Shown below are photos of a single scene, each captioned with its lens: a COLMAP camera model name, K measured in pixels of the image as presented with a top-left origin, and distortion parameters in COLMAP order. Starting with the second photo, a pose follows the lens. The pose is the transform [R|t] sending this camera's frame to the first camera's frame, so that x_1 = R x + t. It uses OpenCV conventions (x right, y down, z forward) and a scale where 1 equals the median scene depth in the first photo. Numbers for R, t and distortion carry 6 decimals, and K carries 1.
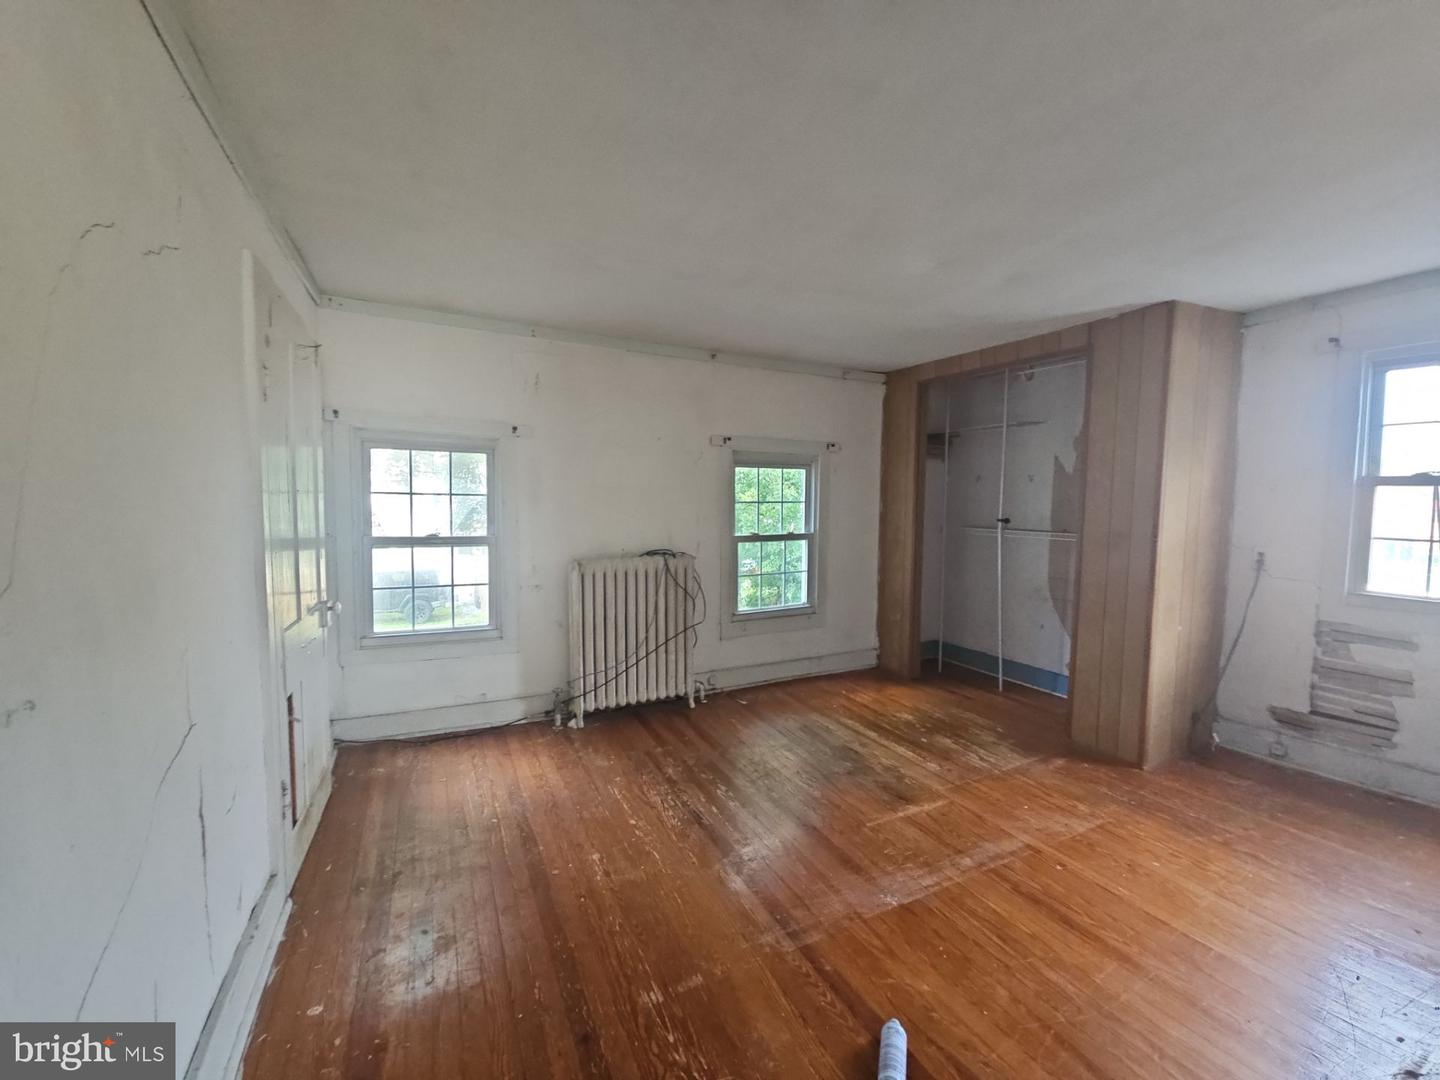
lens RADIAL K [[587.3, 0, 709.4], [0, 587.3, 543.0], [0, 0, 1]] dist [-0.000482, -0.003068]
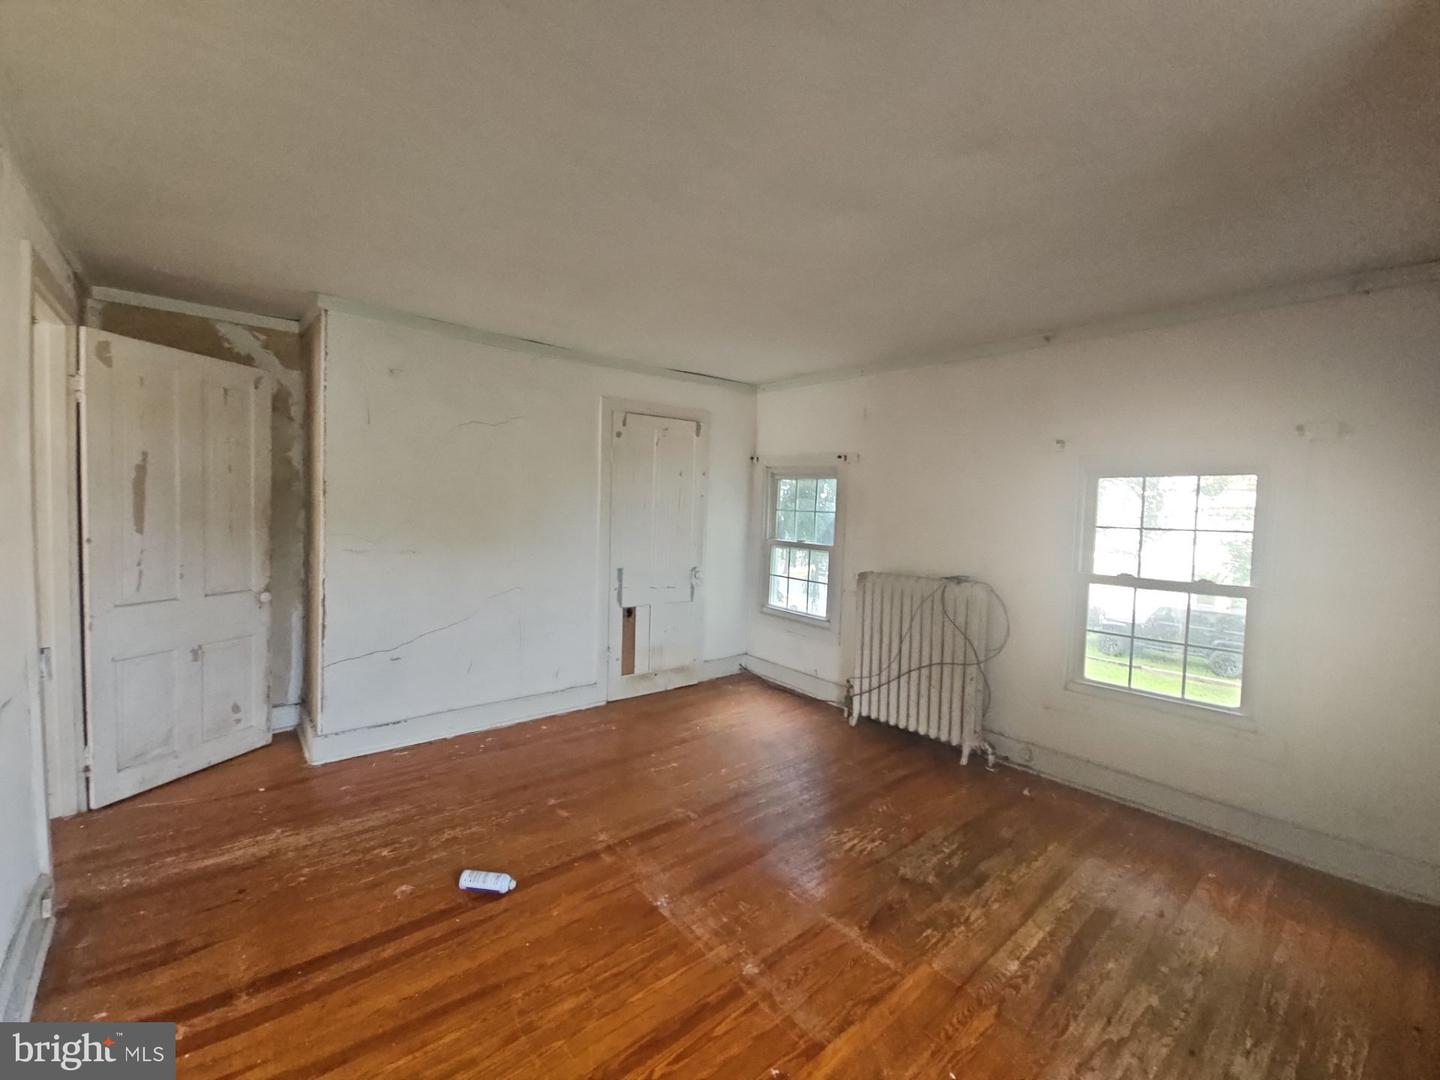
lens RADIAL K [[587.3, 0, 713.6], [0, 587.3, 537.8], [0, 0, 1]] dist [-0.000482, -0.003068]
pose [[0.228397, 0.044028, -0.972572, 0.879761], [-0.103116, 0.994452, 0.020803, -0.031058], [0.968092, 0.095537, 0.231670, 0.540695]]
